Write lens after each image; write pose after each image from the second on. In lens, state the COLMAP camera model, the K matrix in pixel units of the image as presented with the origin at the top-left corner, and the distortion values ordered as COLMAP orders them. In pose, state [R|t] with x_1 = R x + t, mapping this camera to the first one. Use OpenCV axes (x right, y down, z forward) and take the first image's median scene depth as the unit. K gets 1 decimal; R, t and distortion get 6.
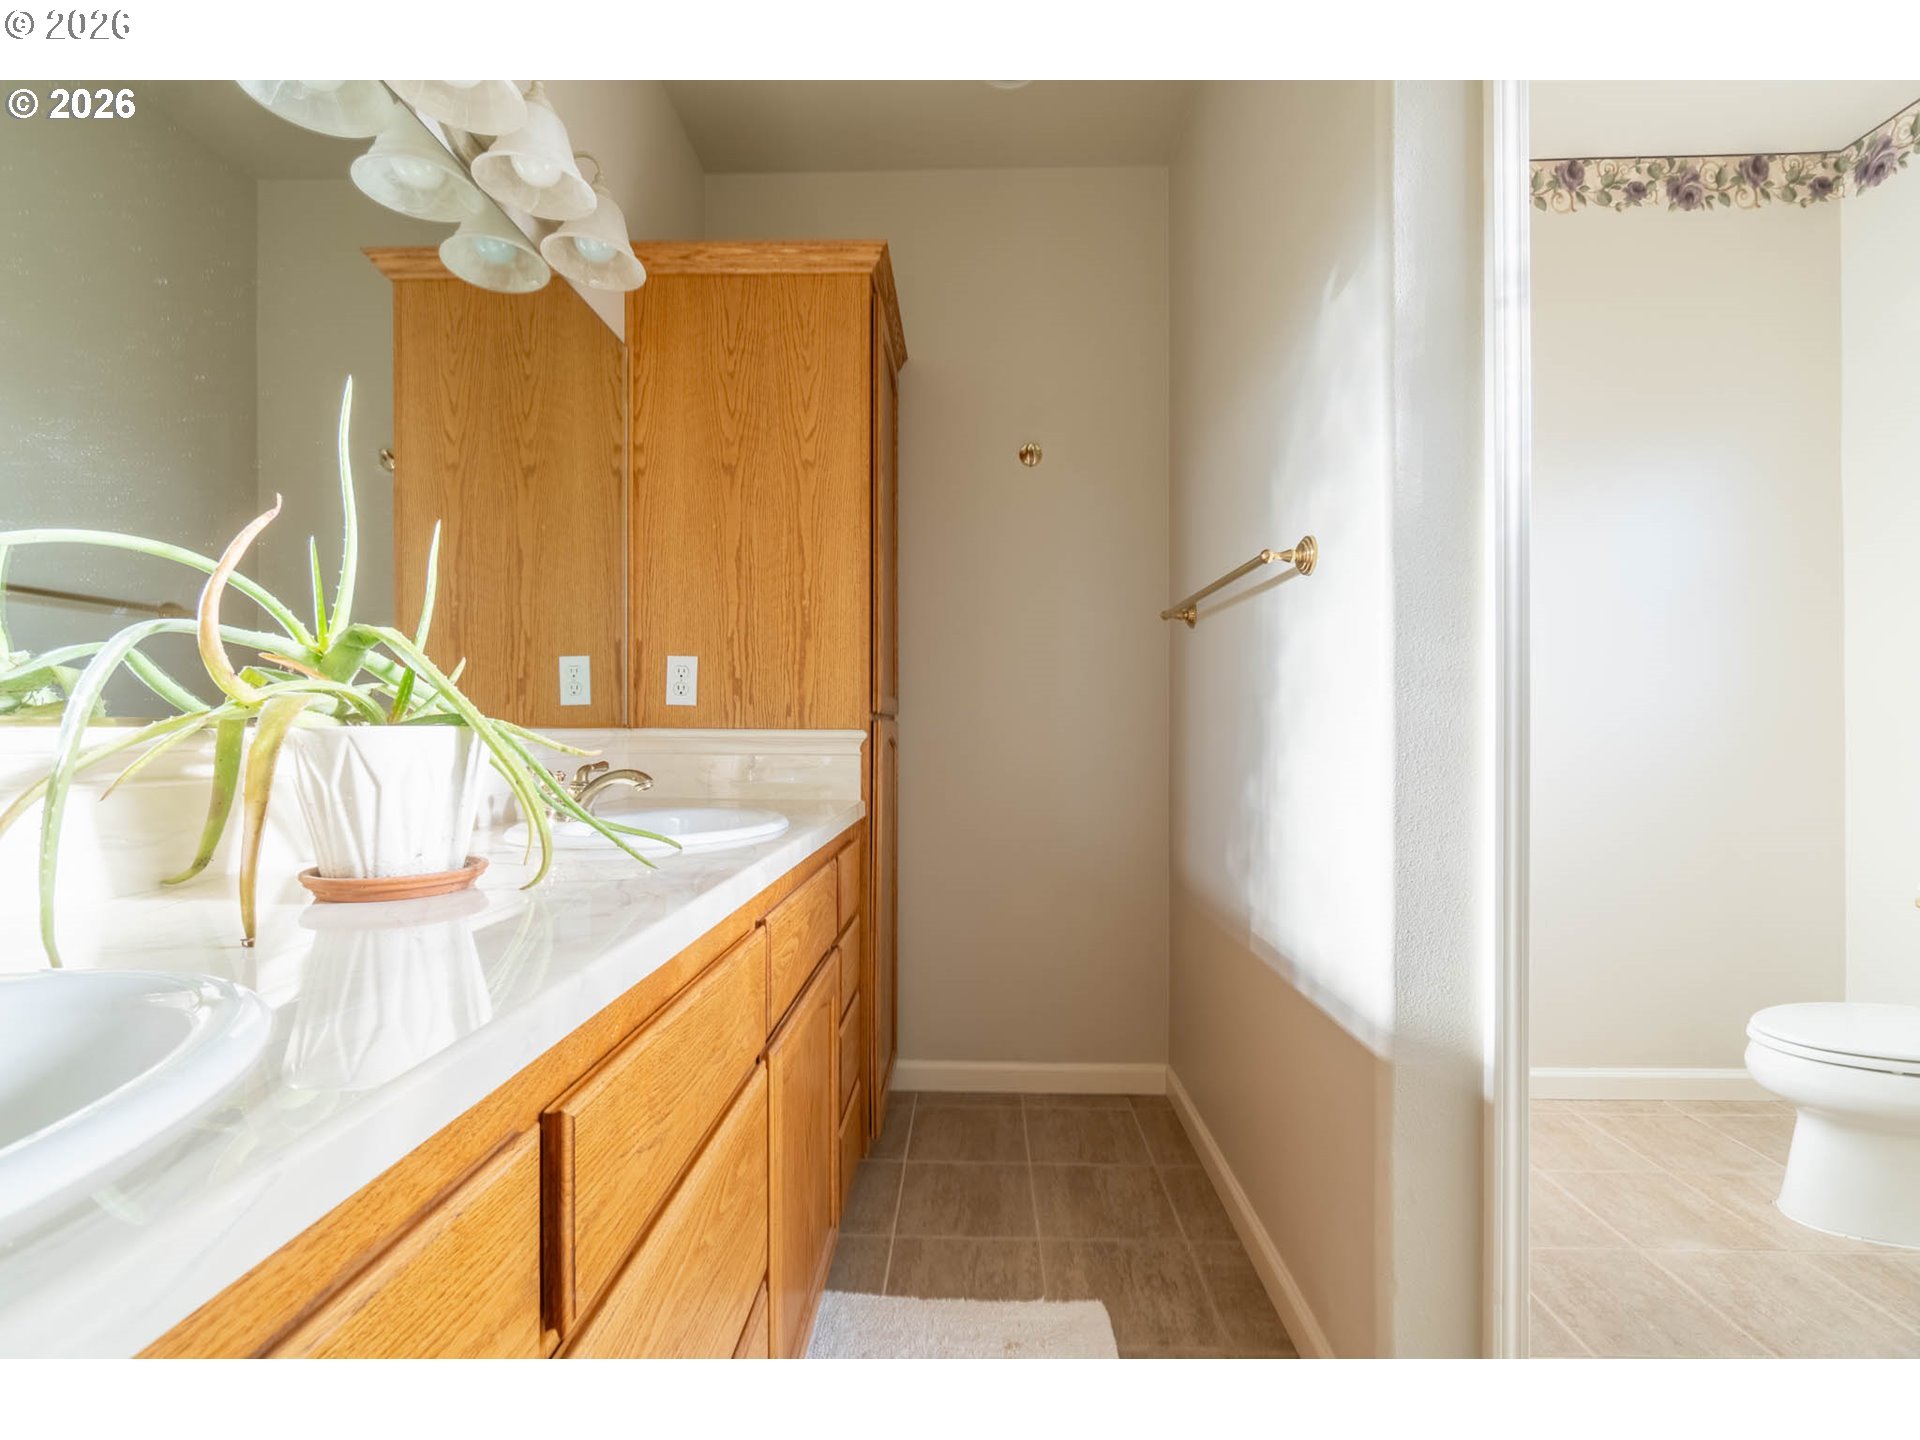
lens RADIAL K [[860.8, 0, 959.3], [0, 860.8, 726.2], [0, 0, 1]] dist [-0.002407, -0.000152]
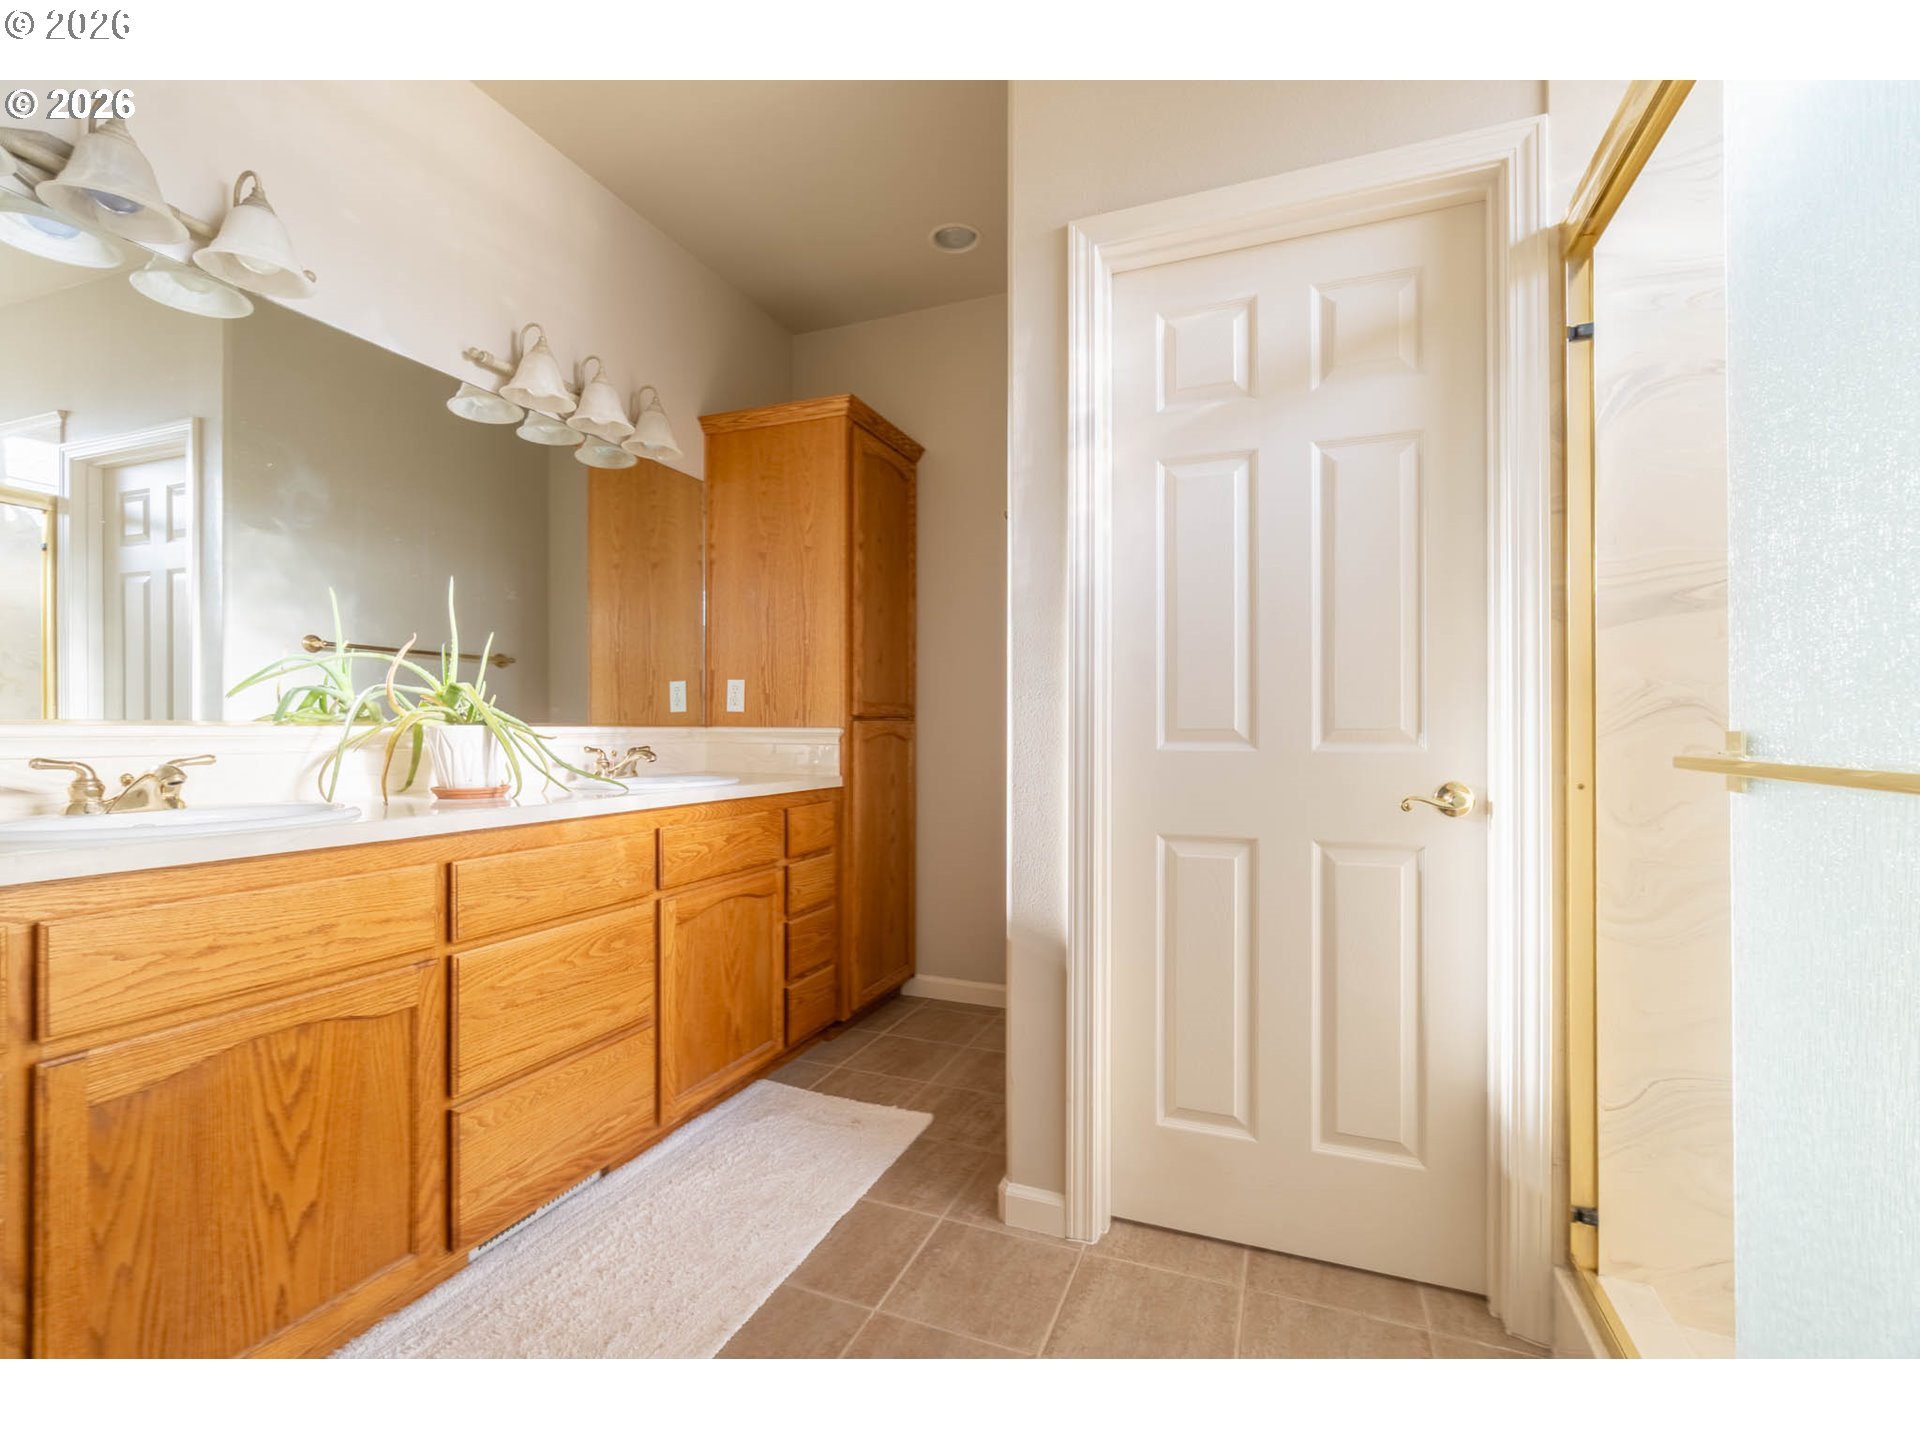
lens RADIAL K [[860.8, 0, 960.3], [0, 860.8, 722.4], [0, 0, 1]] dist [-0.002407, -0.000152]
pose [[0.938125, -0.002876, -0.346286, 0.584572], [0.001742, 0.999992, -0.003586, 0.000885], [0.346293, 0.002761, 0.938122, -0.300335]]
